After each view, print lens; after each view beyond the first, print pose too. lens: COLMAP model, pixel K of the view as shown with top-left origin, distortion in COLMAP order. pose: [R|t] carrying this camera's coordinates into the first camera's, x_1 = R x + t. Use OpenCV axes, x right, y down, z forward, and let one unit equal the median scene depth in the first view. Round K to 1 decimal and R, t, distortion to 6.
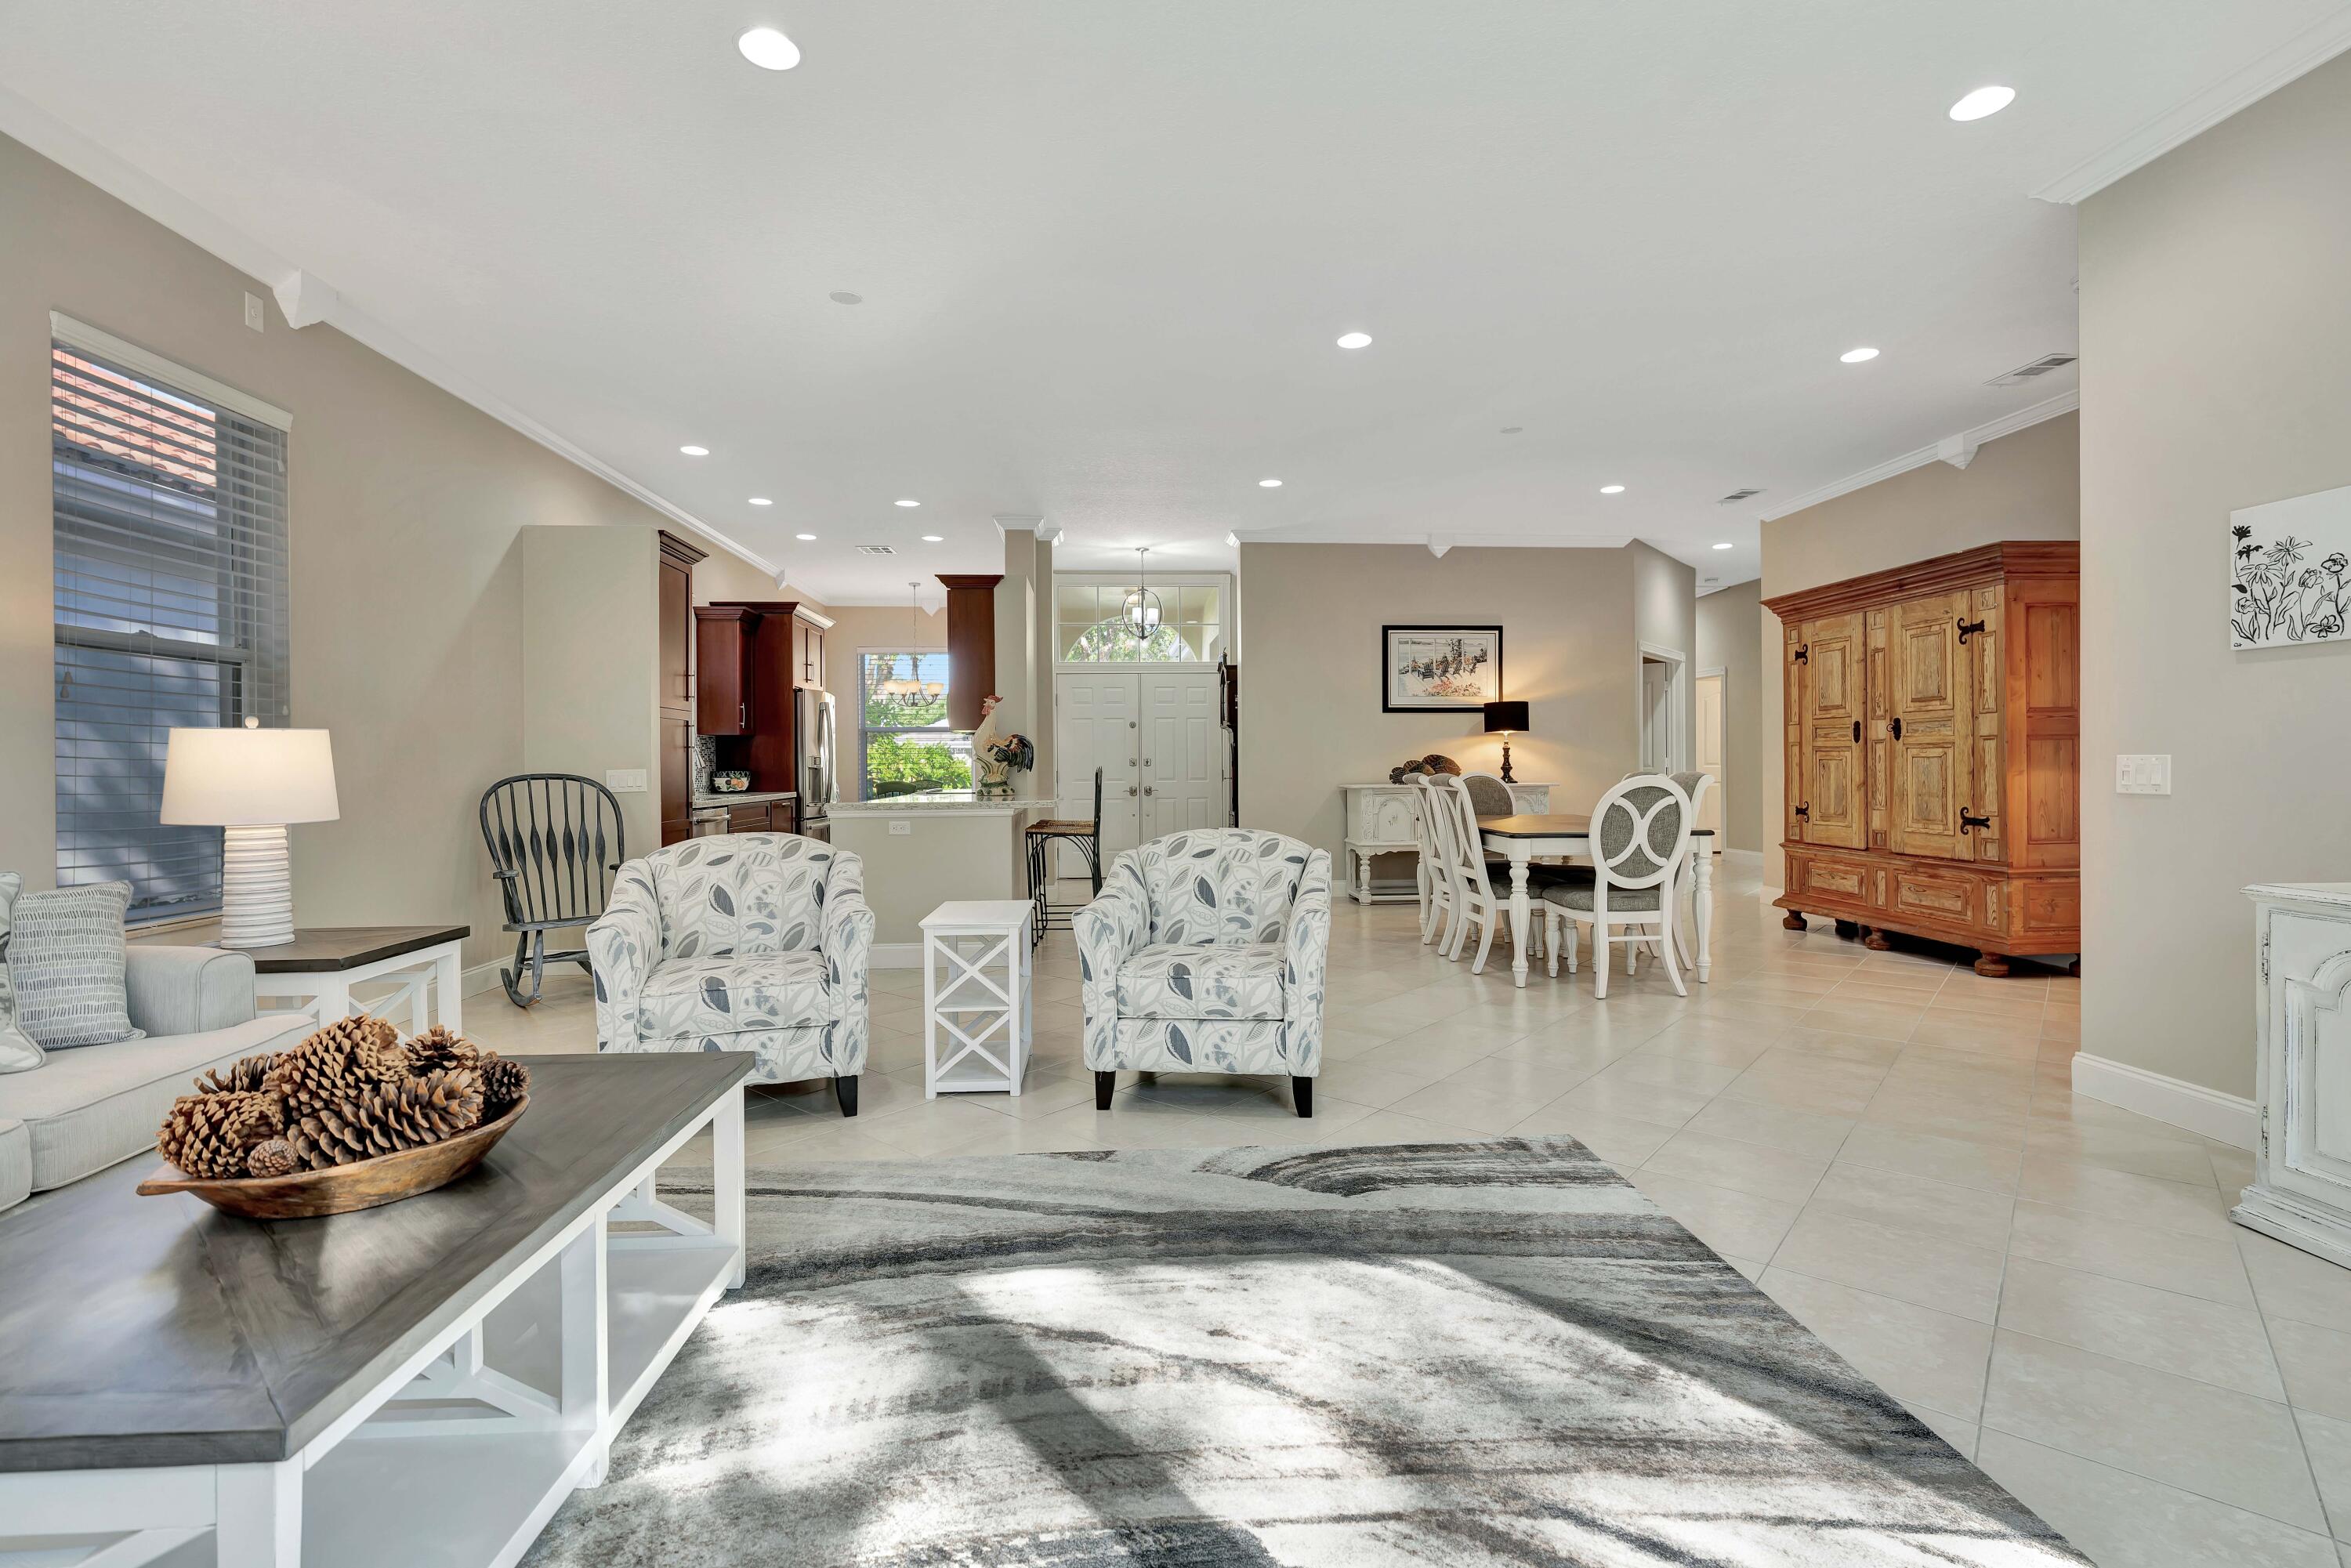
lens RADIAL K [[1070.4, 0, 1178.6], [0, 1070.4, 768.5], [0, 0, 1]] dist [-0.013264, 0.002000]
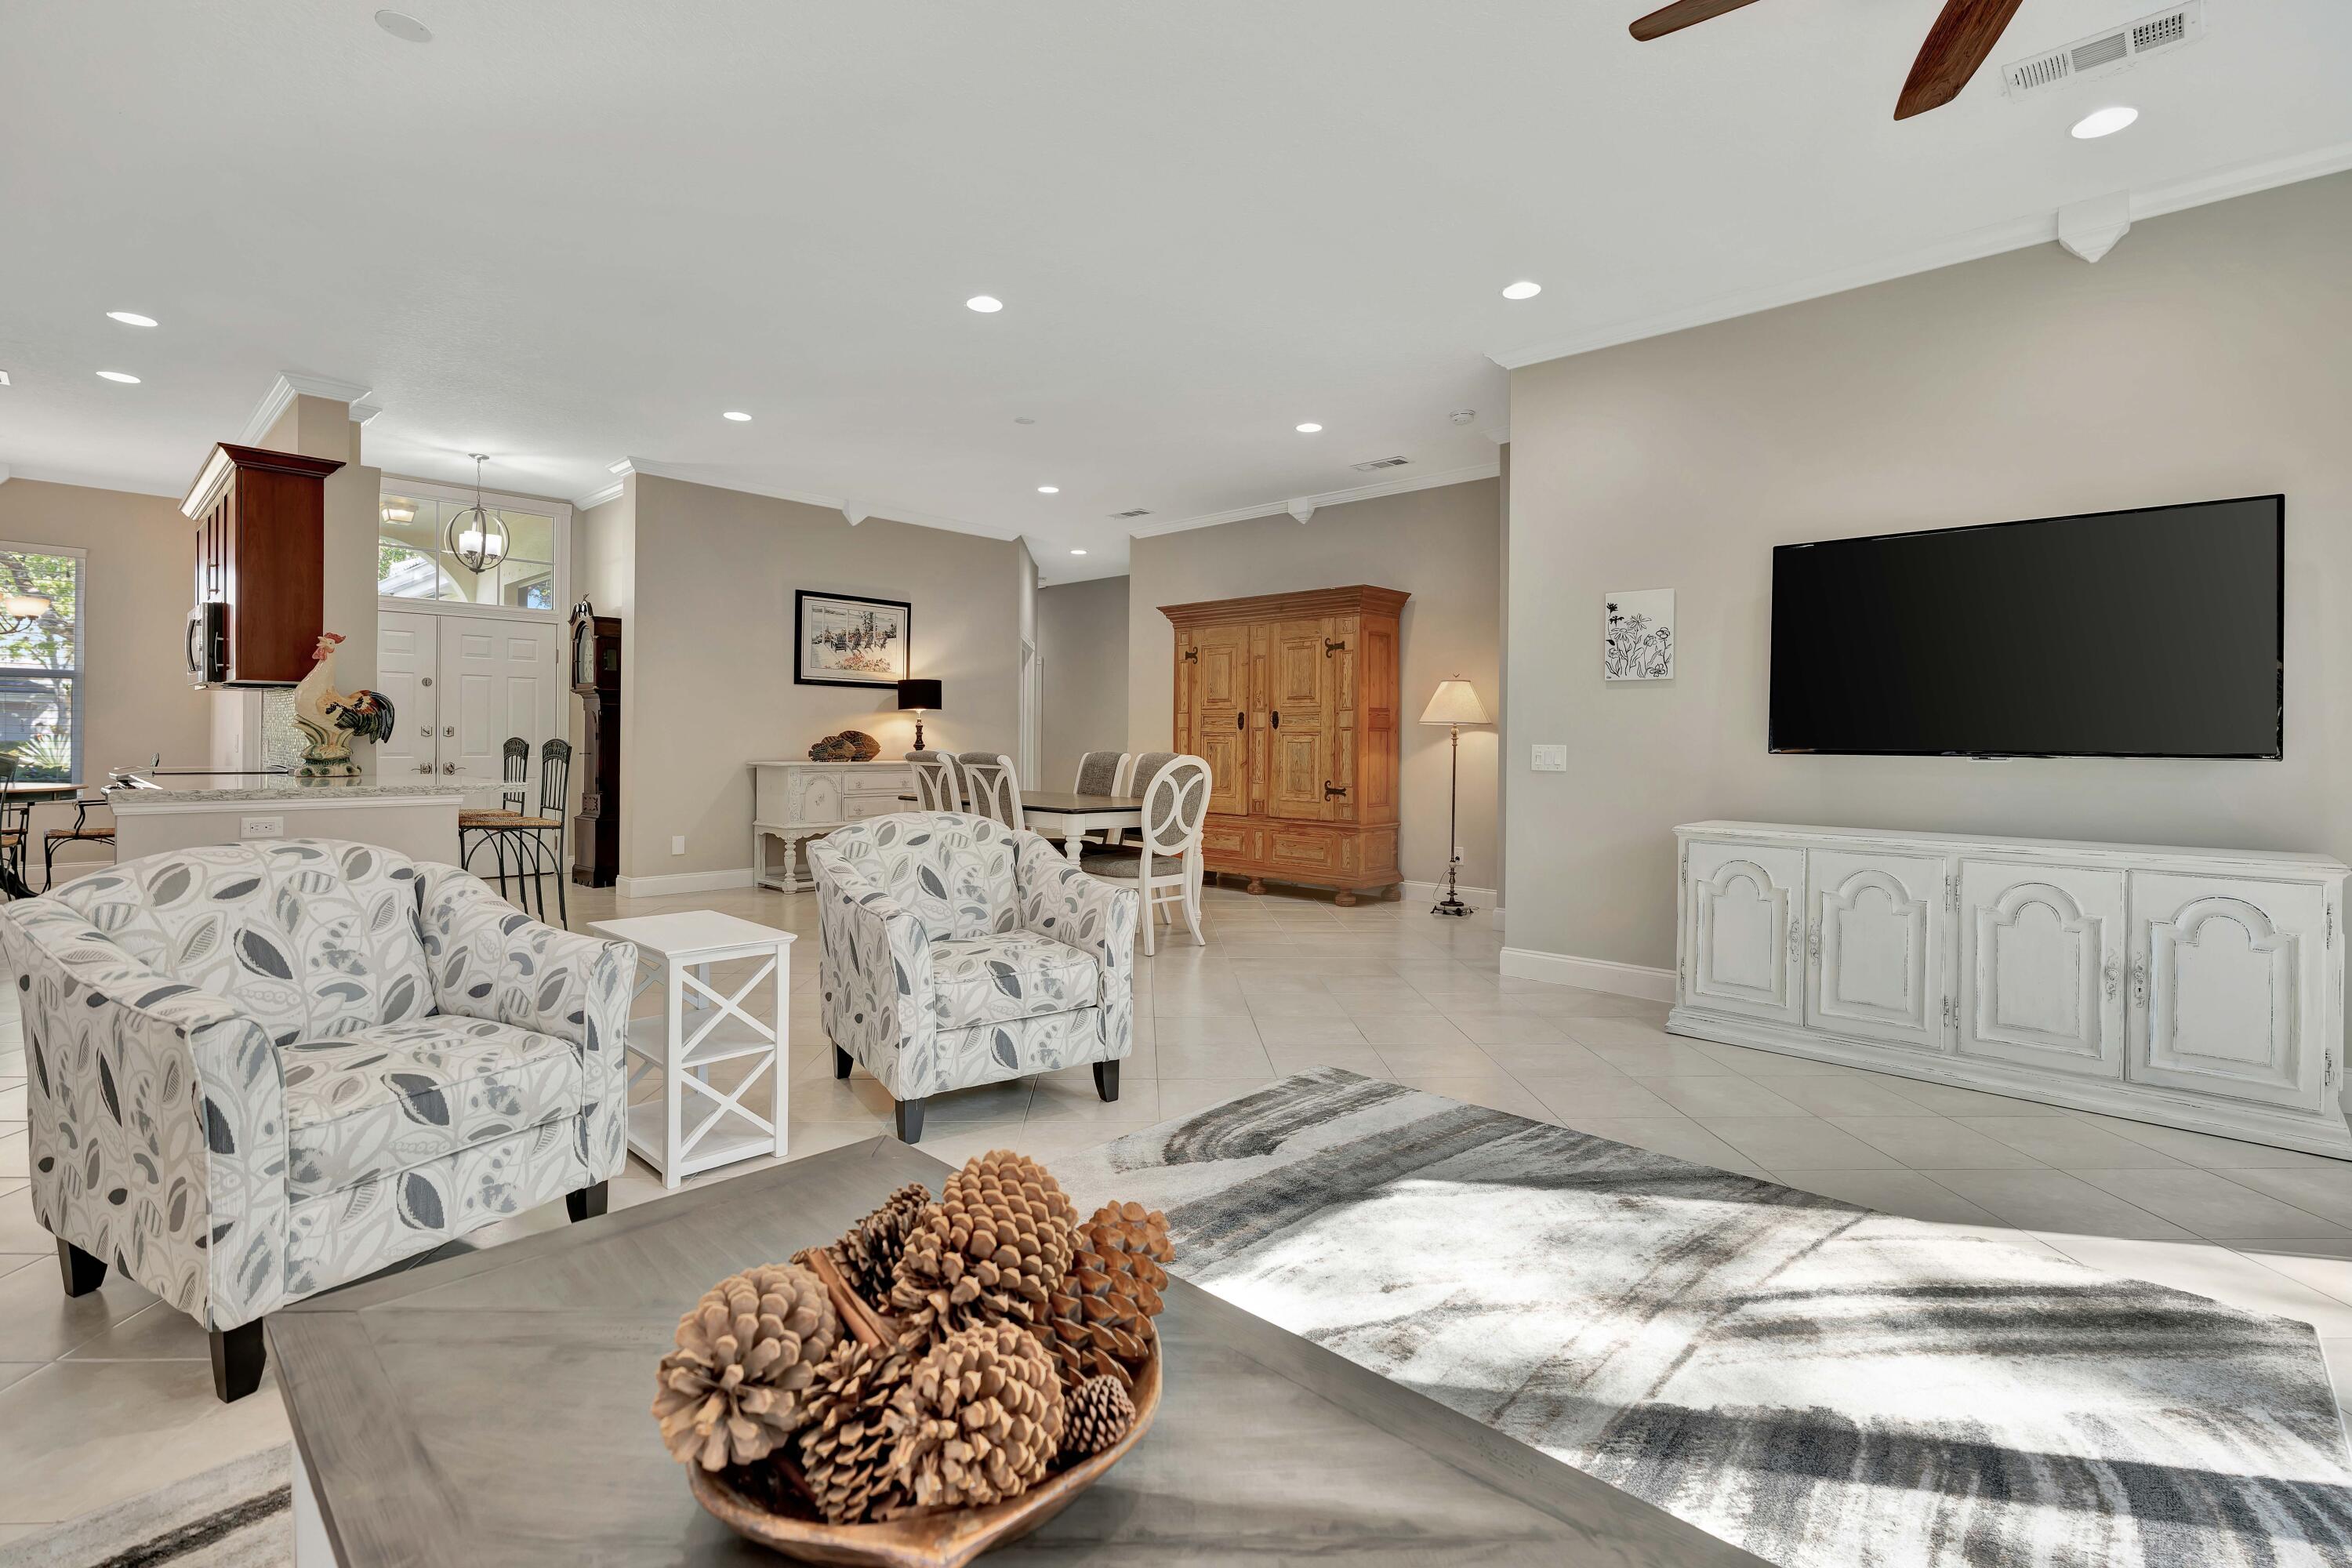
lens RADIAL K [[1087.4, 0, 1177.9], [0, 1087.4, 741.5], [0, 0, 1]] dist [-0.019139, 0.010416]
pose [[0.724462, 0.015411, 0.689142, -0.446136], [-0.013278, 0.999877, -0.008401, 0.001830], [-0.689187, -0.003065, 0.724577, 0.195258]]
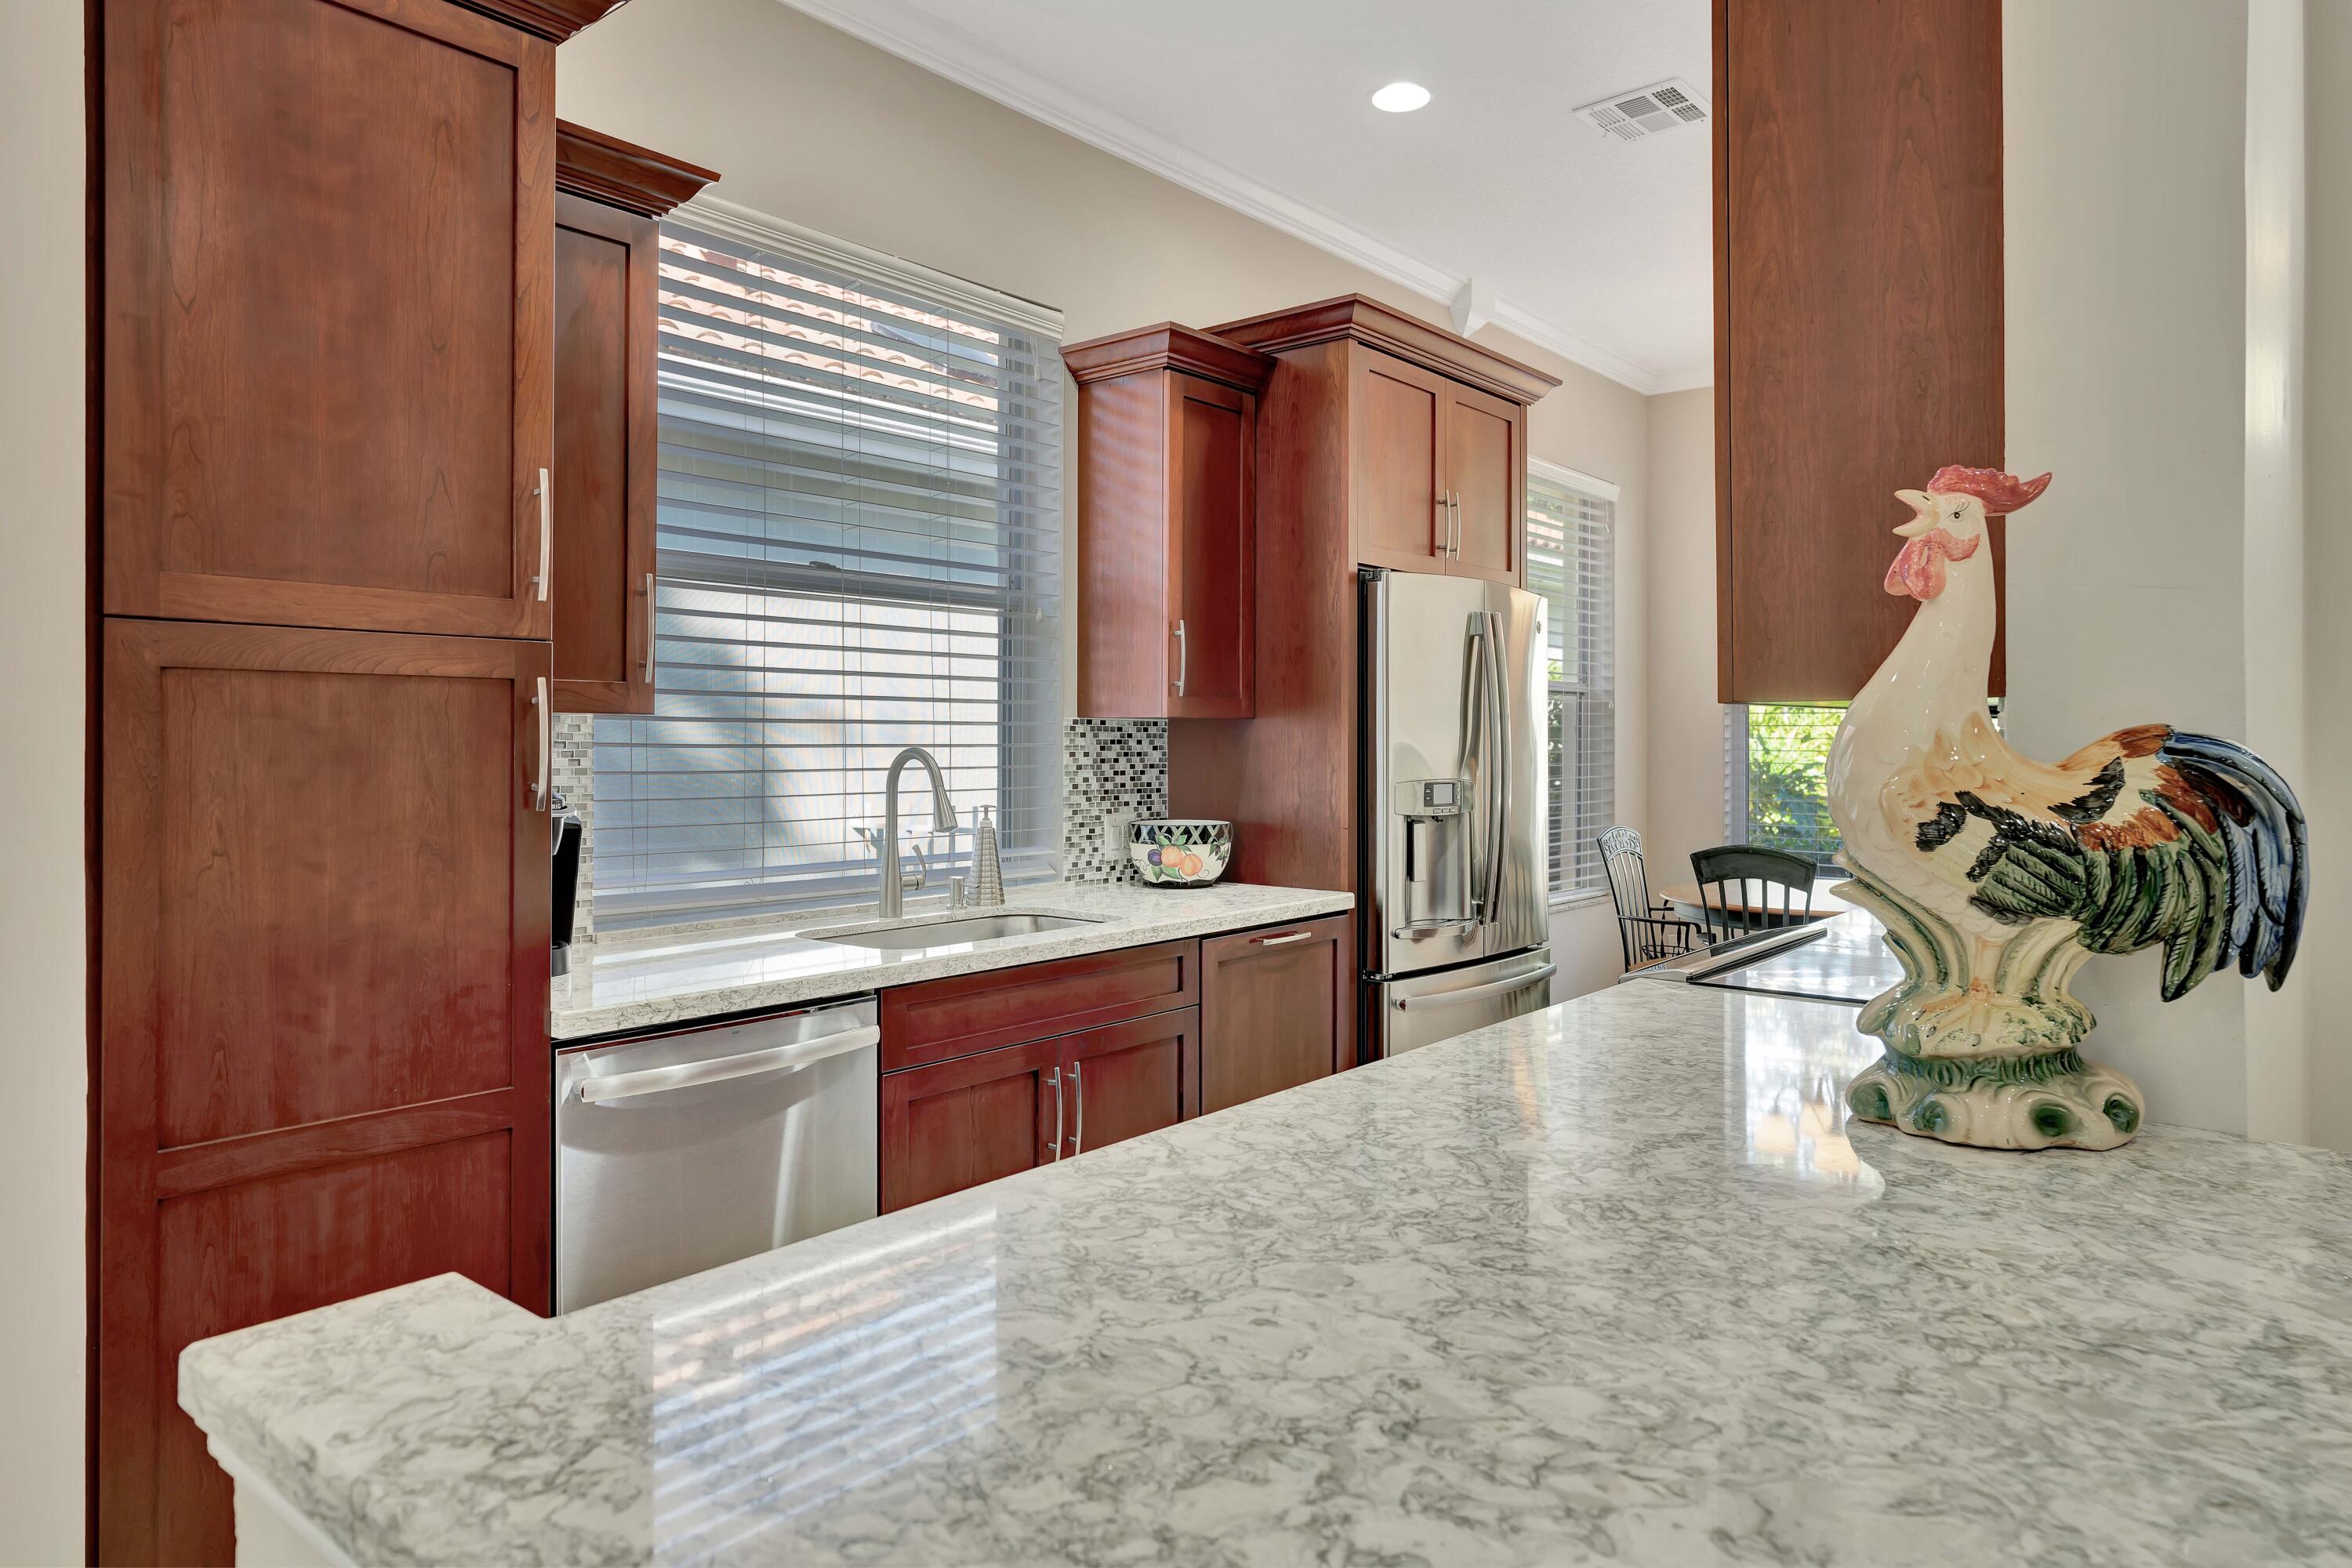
lens RADIAL K [[1455.8, 0, 1177.2], [0, 1455.8, 733.0], [0, 0, 1]] dist [-0.001223, -0.000176]
pose [[0.722934, 0.003929, -0.690906, -0.195396], [-0.006978, 0.999974, -0.001614, -0.052110], [0.690882, 0.005988, 0.722943, 1.346093]]
